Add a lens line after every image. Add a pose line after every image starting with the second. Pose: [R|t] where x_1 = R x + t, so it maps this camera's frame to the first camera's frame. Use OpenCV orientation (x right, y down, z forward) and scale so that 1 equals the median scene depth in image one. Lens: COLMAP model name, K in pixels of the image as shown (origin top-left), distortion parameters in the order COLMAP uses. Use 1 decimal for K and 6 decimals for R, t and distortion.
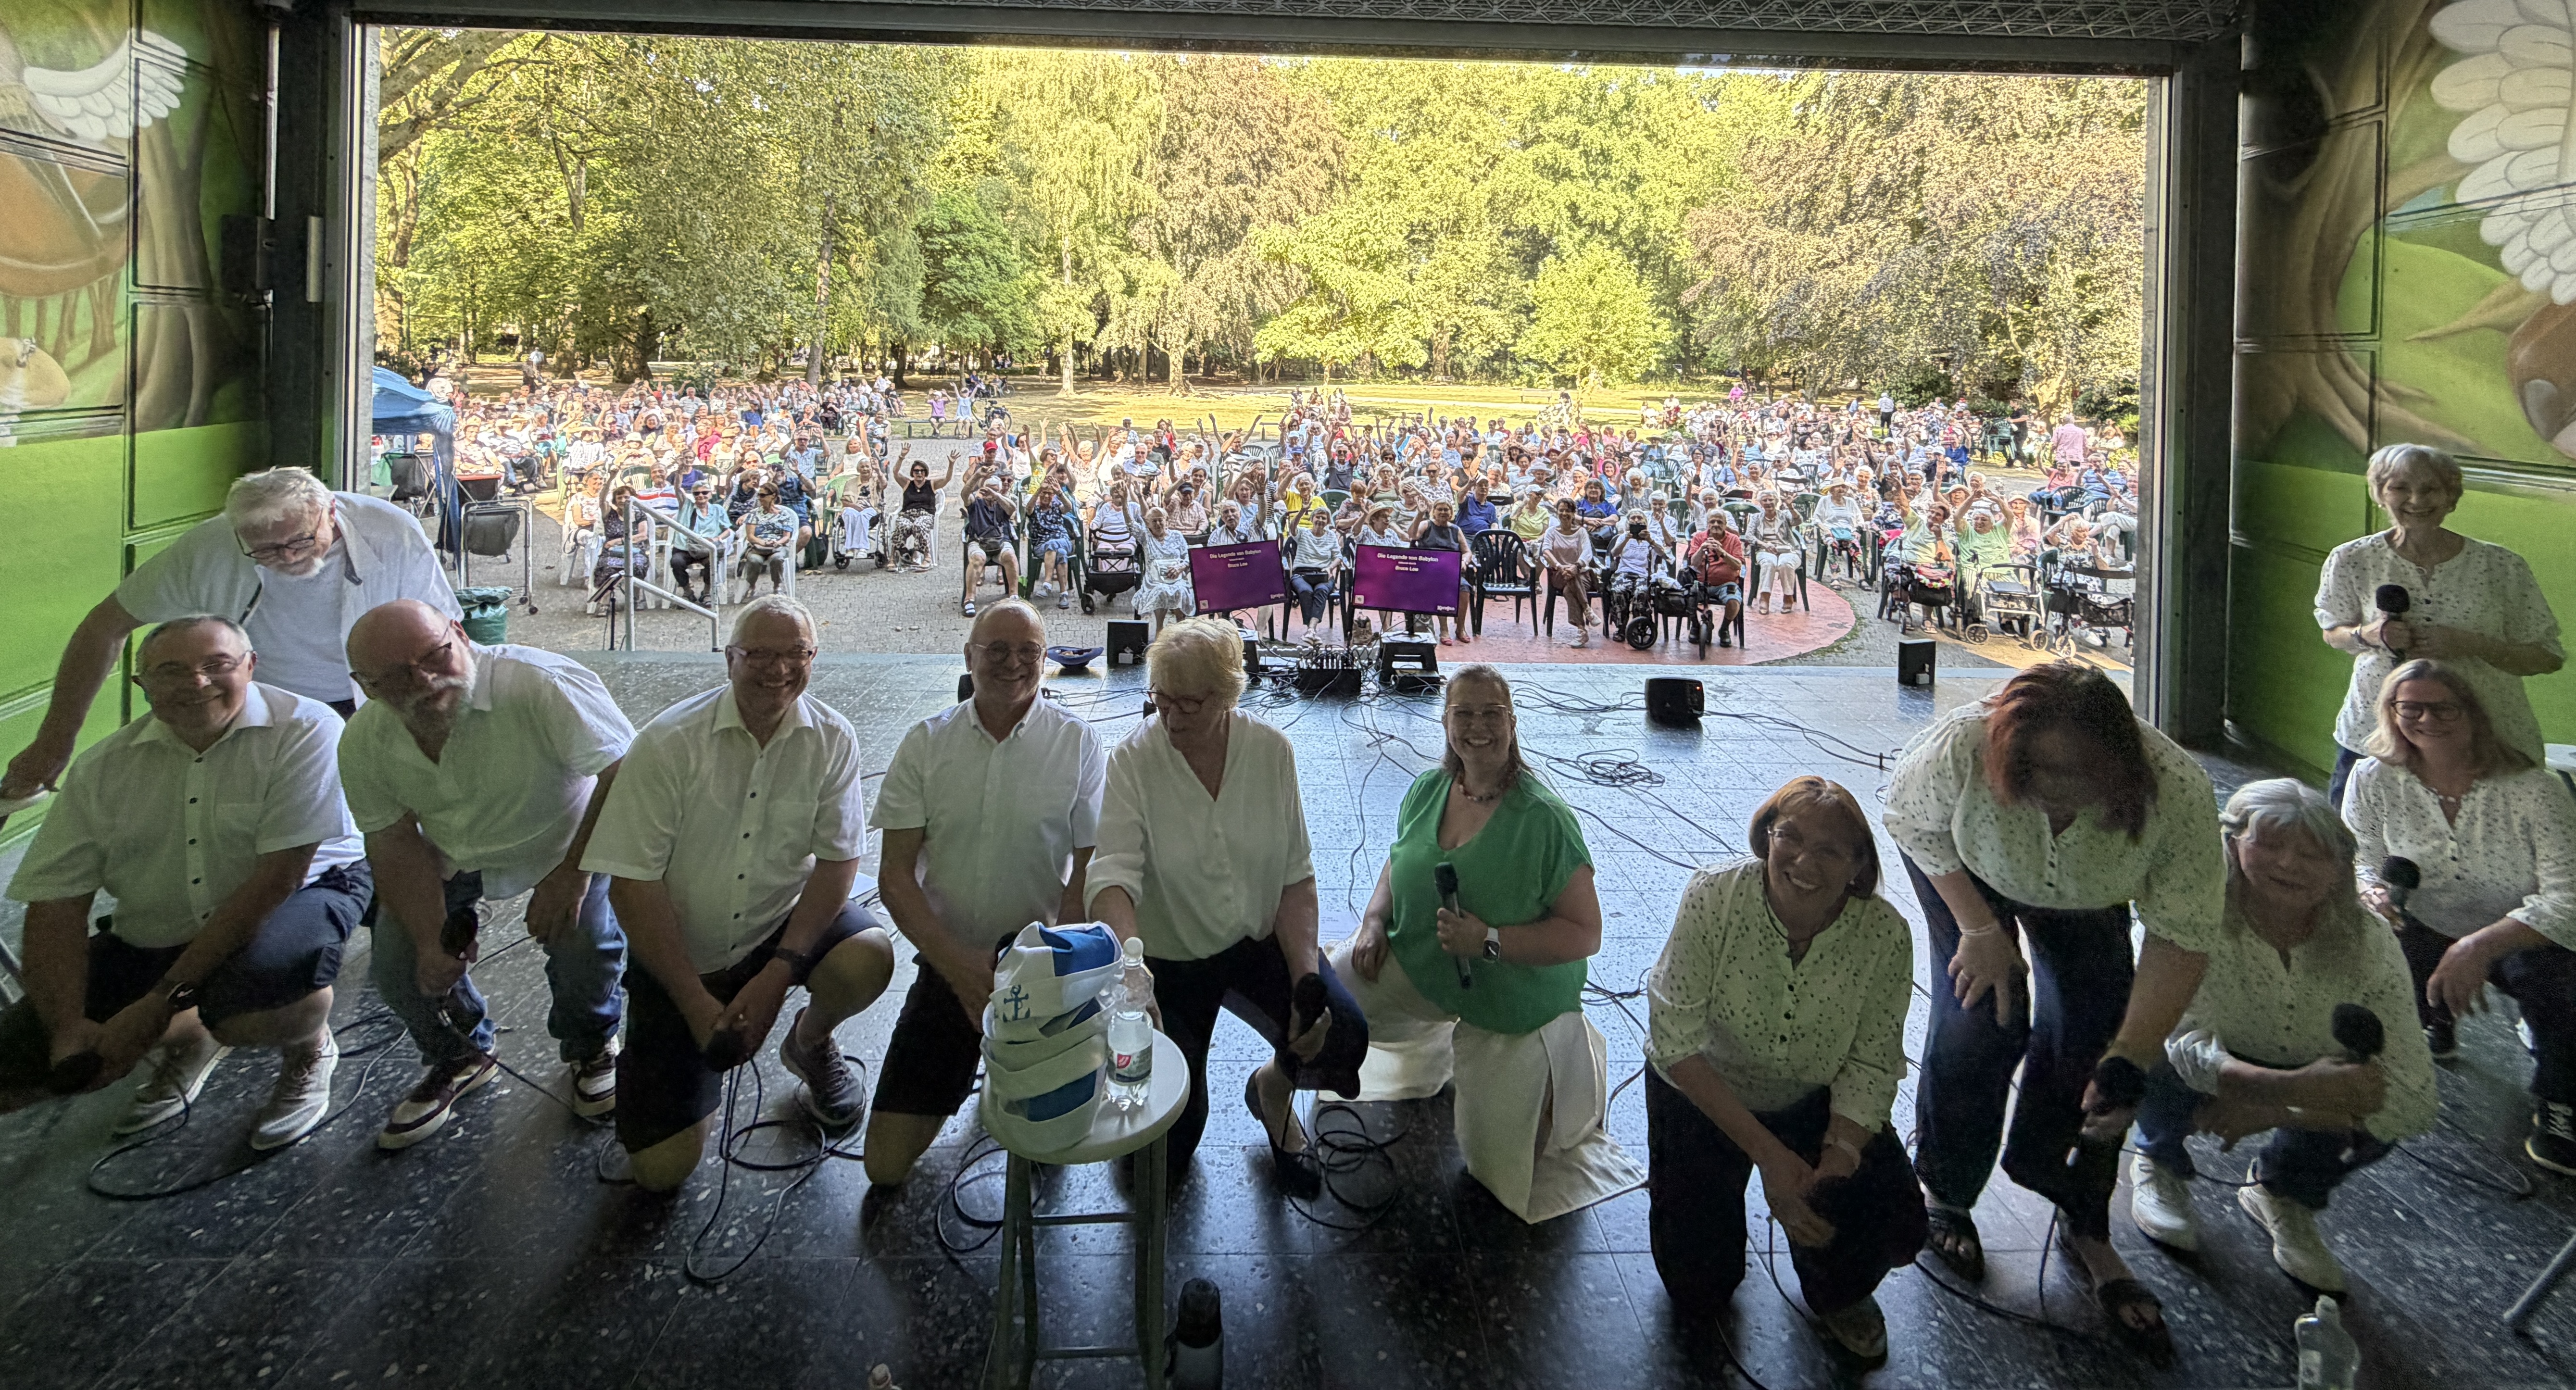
lens RADIAL K [[1107.6, 0, 1277.3], [0, 1107.6, 376.2], [0, 0, 1]] dist [0.000967, 0.000838]
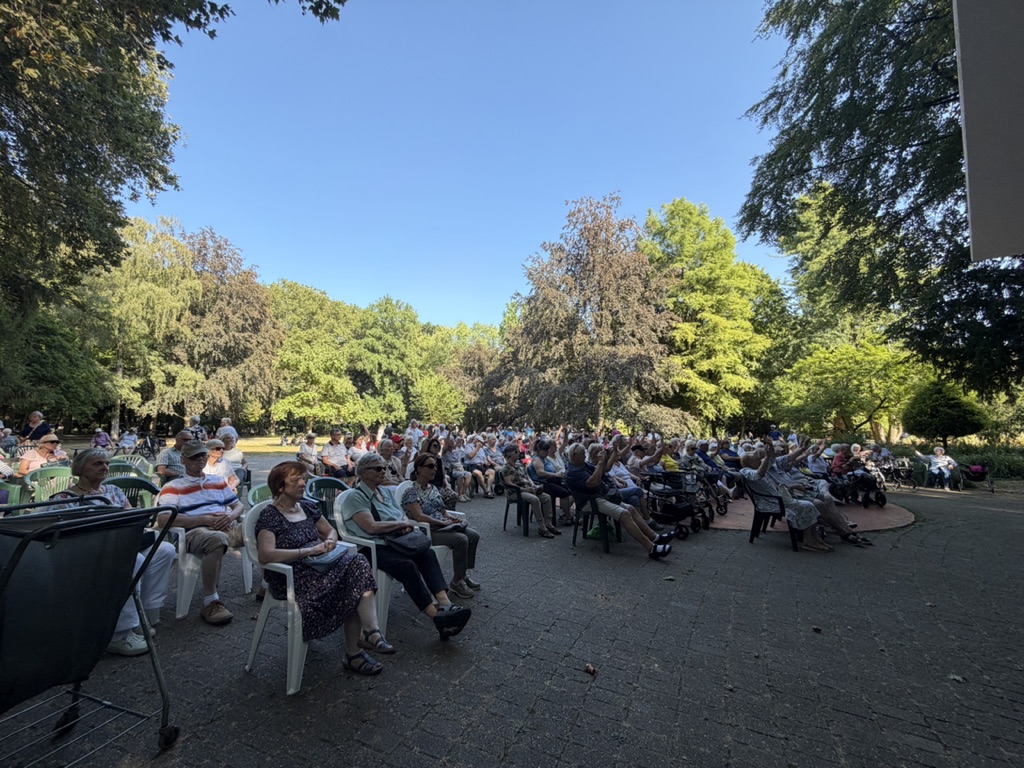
lens RADIAL K [[412.5, 0, 510.5], [0, 412.5, 387.6], [0, 0, 1]] dist [0.002728, 0.000288]
pose [[0.787987, 0.061260, 0.612636, -0.506052], [0.009598, 0.993695, -0.111709, 0.058706], [-0.615617, 0.093905, 0.782431, 0.631240]]
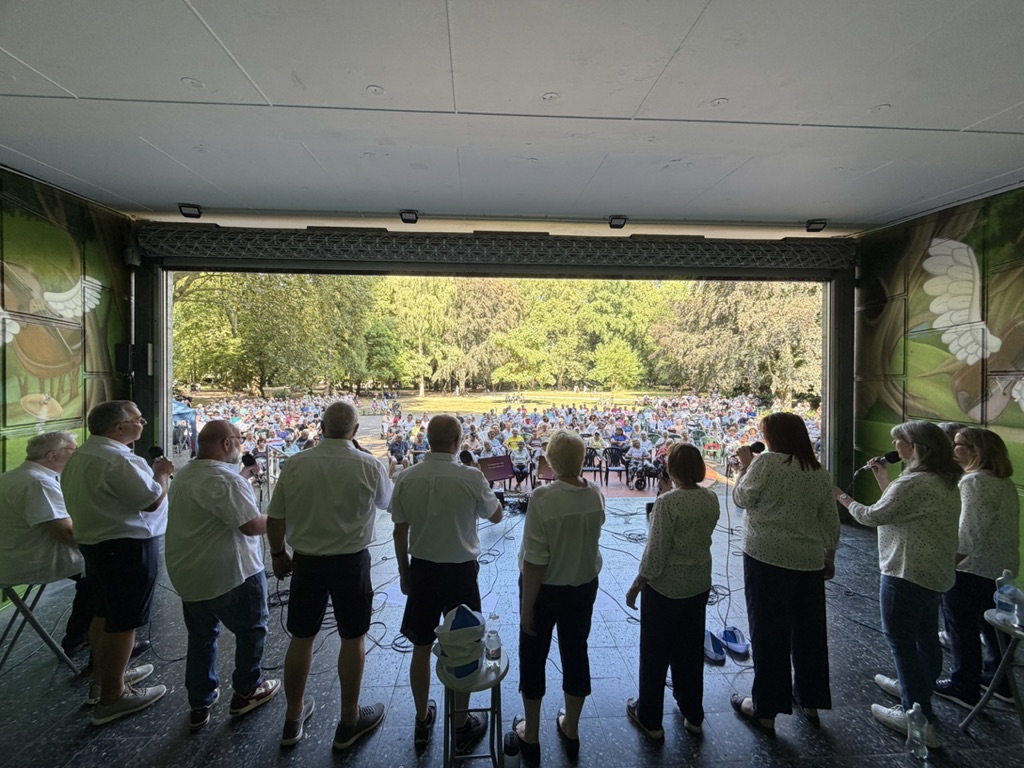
lens RADIAL K [[412.5, 0, 509.3], [0, 412.5, 390.1], [0, 0, 1]] dist [0.002728, 0.000288]
pose [[0.999534, -0.018310, 0.024413, -0.012463], [0.018198, 0.999823, 0.004811, -0.008558], [-0.024497, -0.004365, 0.999690, -0.006711]]
